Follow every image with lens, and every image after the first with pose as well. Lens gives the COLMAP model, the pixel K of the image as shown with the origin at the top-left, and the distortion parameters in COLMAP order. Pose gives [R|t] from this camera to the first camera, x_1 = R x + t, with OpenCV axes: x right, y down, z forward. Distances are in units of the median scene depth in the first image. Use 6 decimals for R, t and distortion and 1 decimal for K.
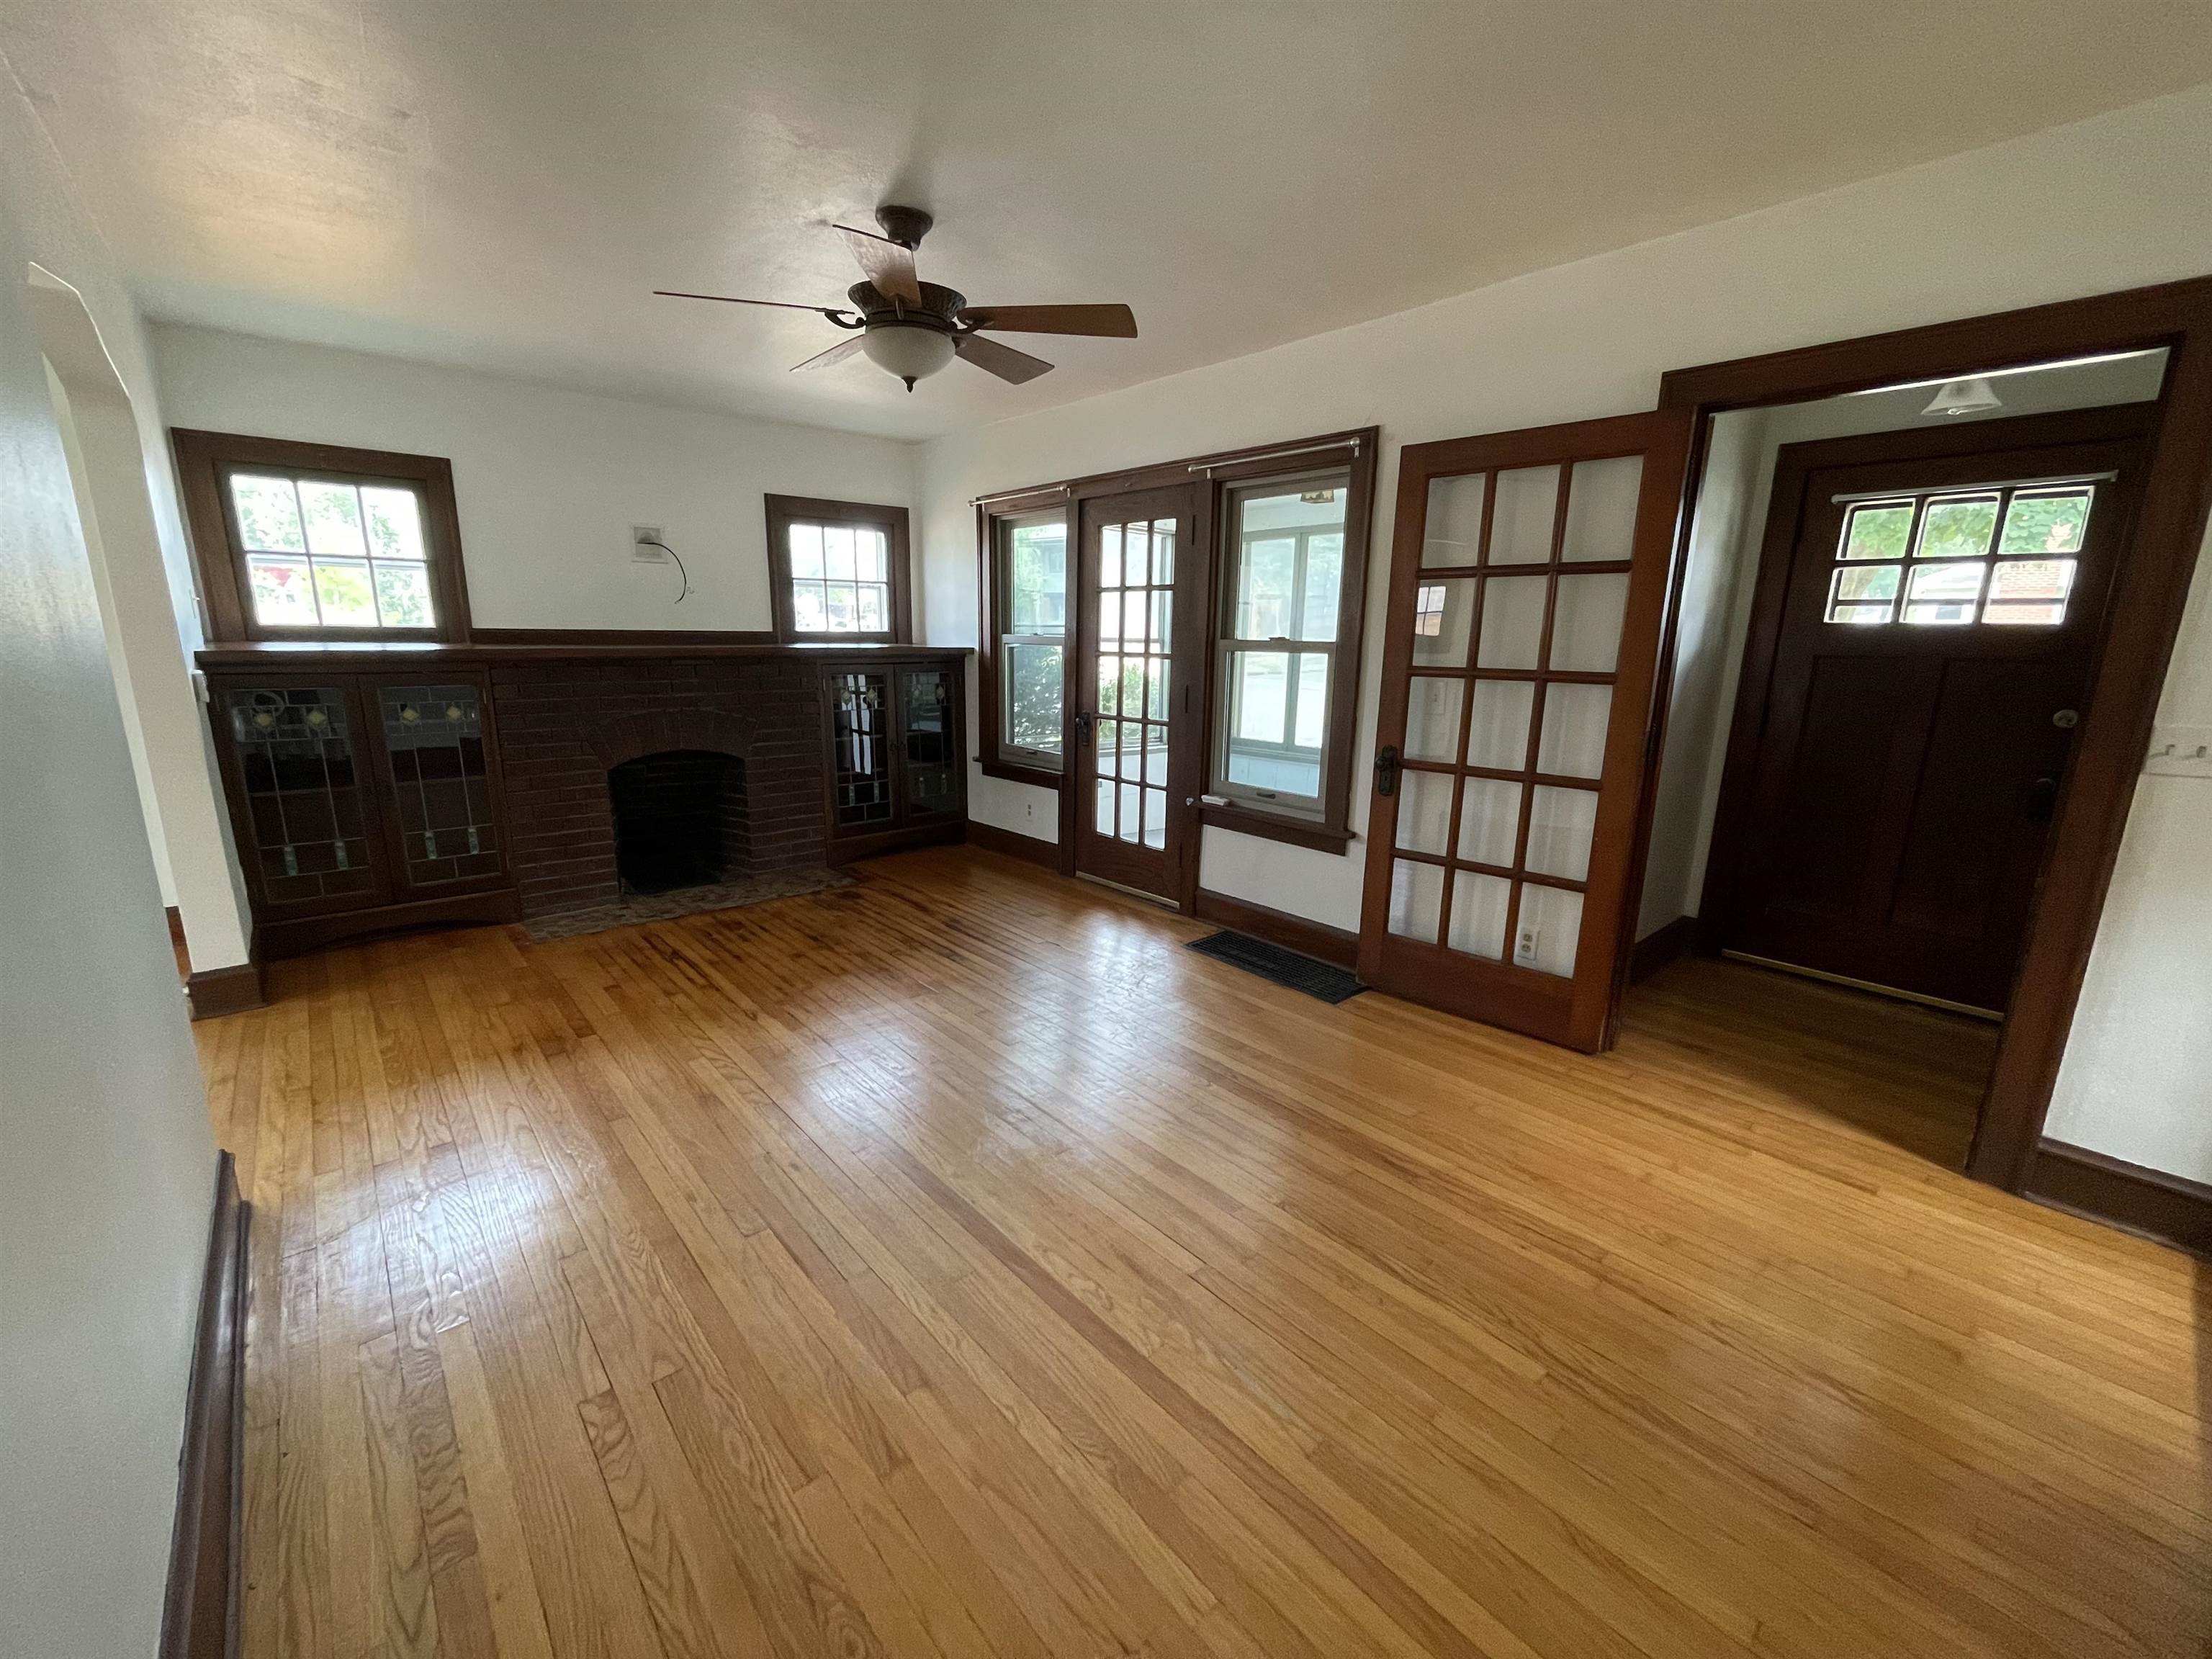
lens RADIAL K [[887.0, 0, 1103.0], [0, 887.0, 829.0], [0, 0, 1]] dist [0.000924, 0.000057]
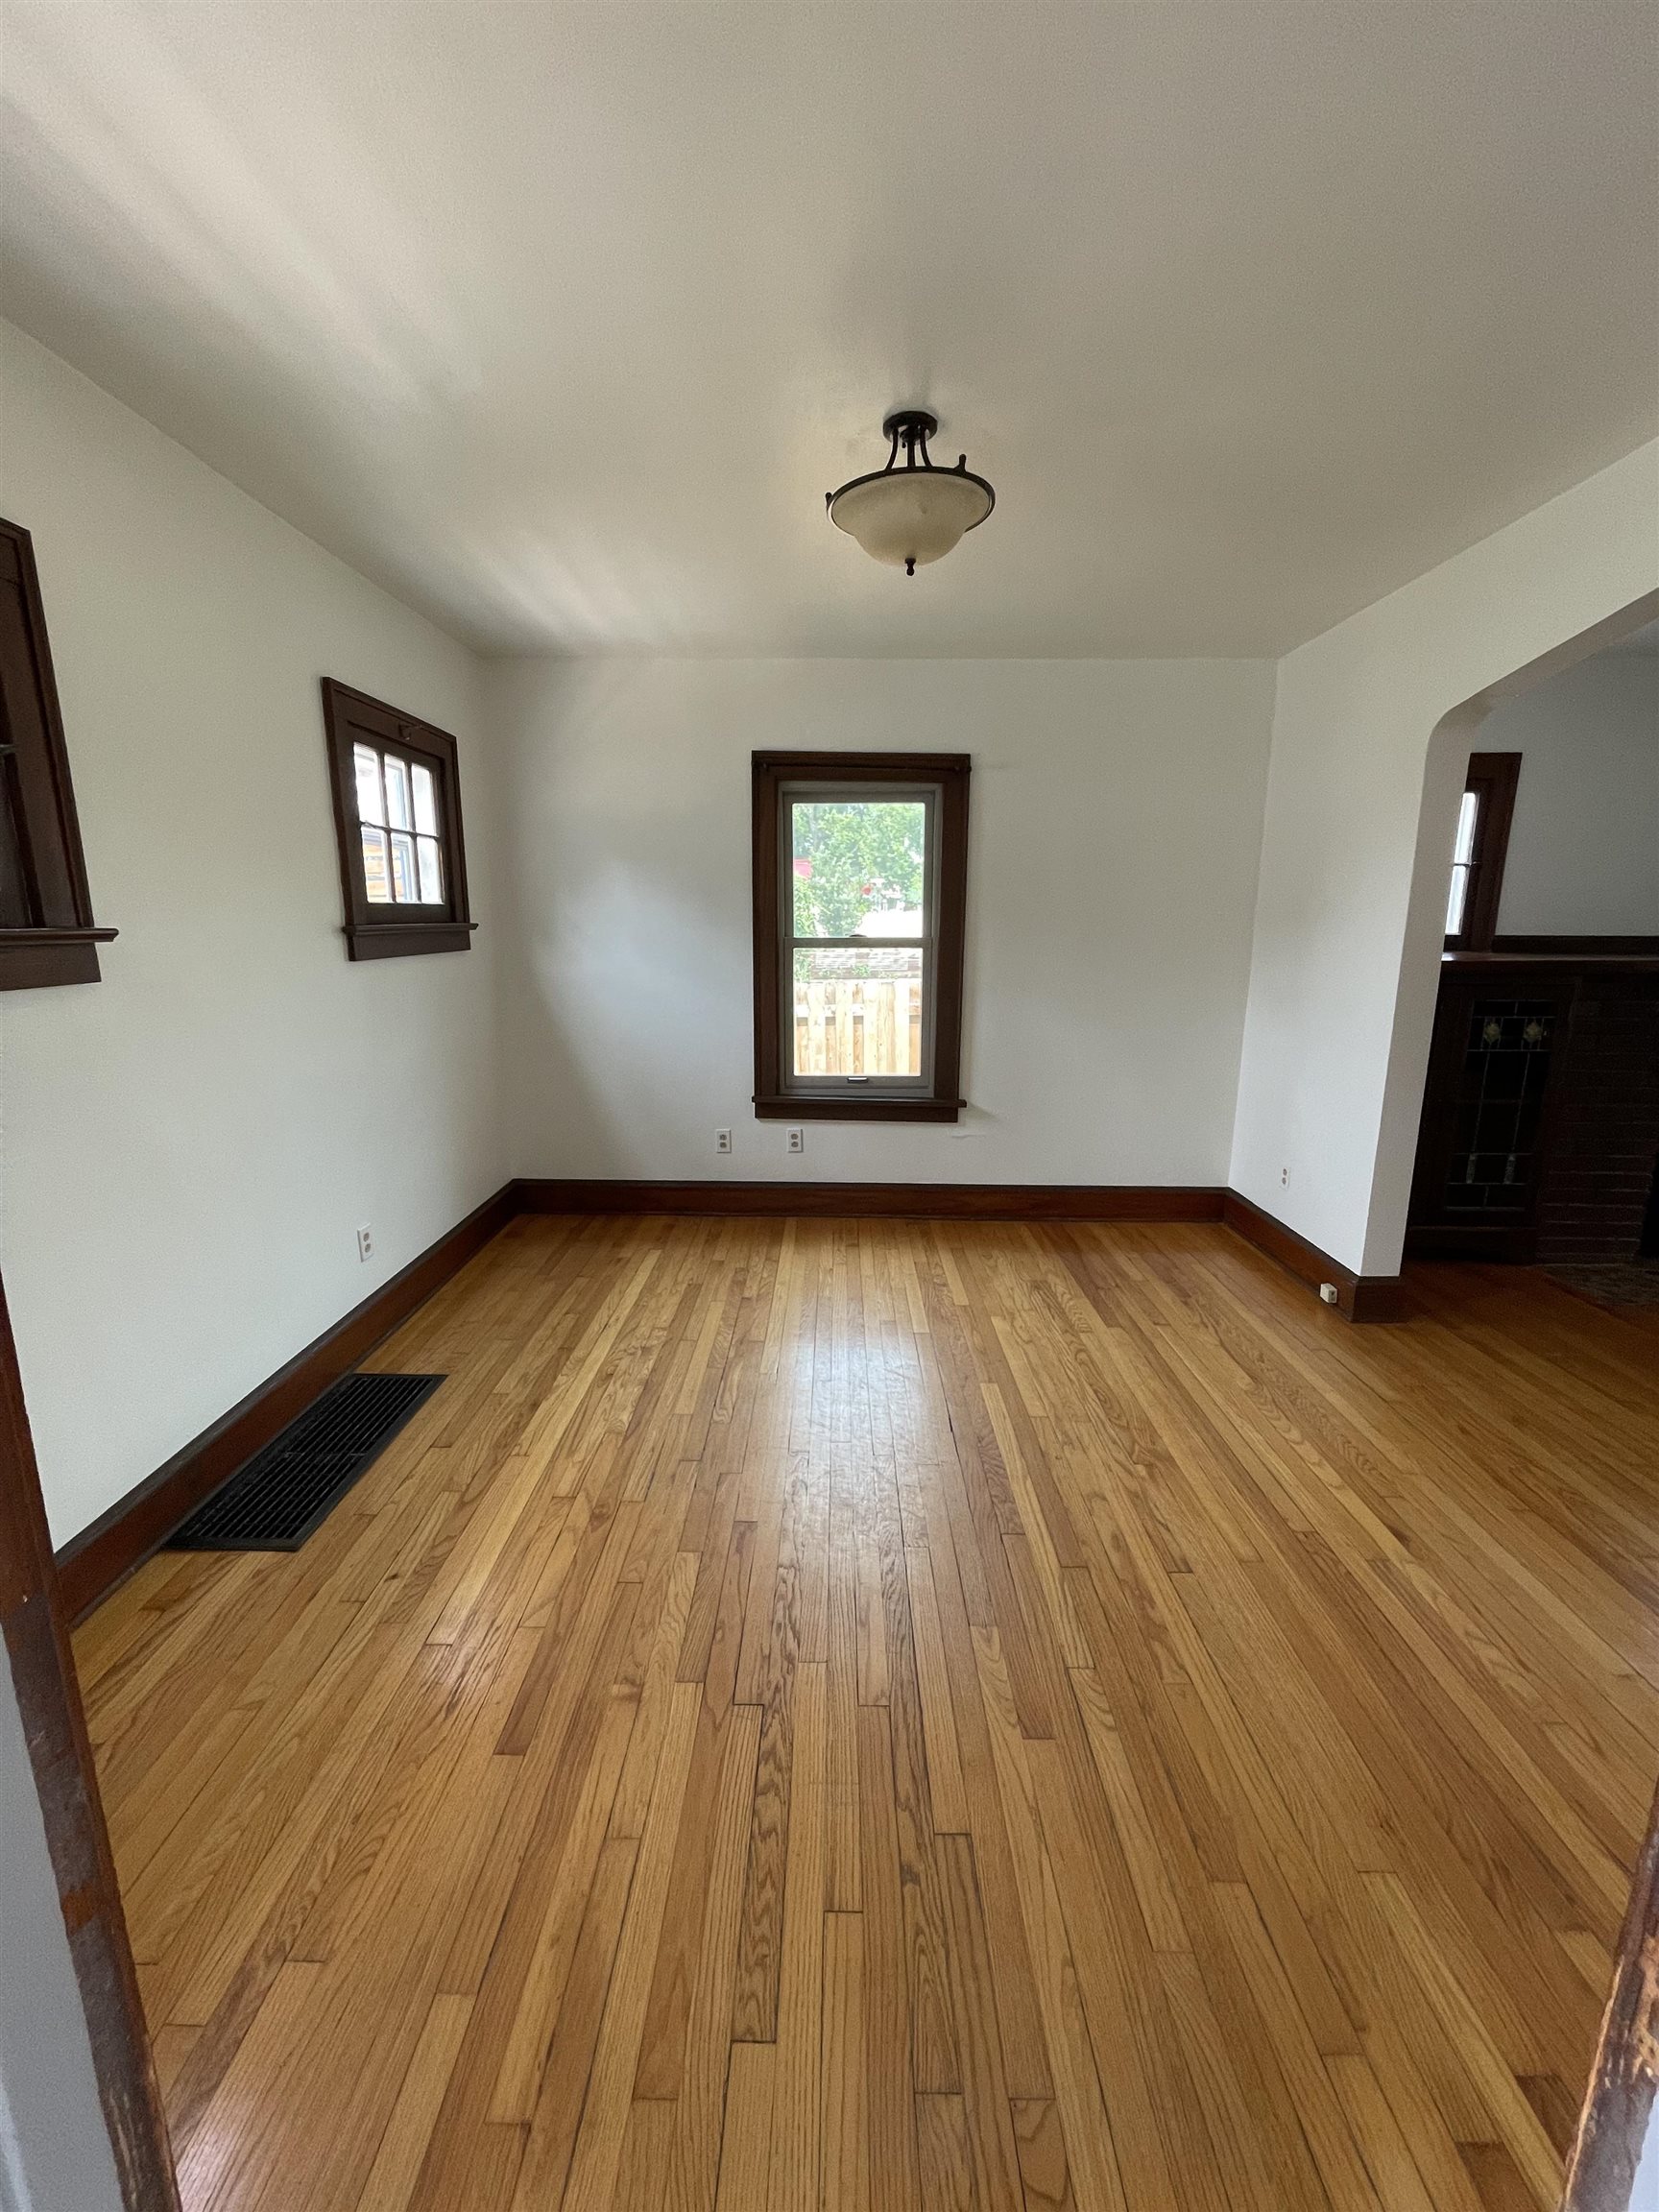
lens RADIAL K [[887.0, 0, 828.3], [0, 887.0, 1106.9], [0, 0, 1]] dist [0.000924, 0.000057]
pose [[0.741010, 0.121235, -0.660459, -0.648280], [-0.134767, 0.990405, 0.030597, 0.016392], [0.657831, 0.066335, 0.750239, -0.144821]]
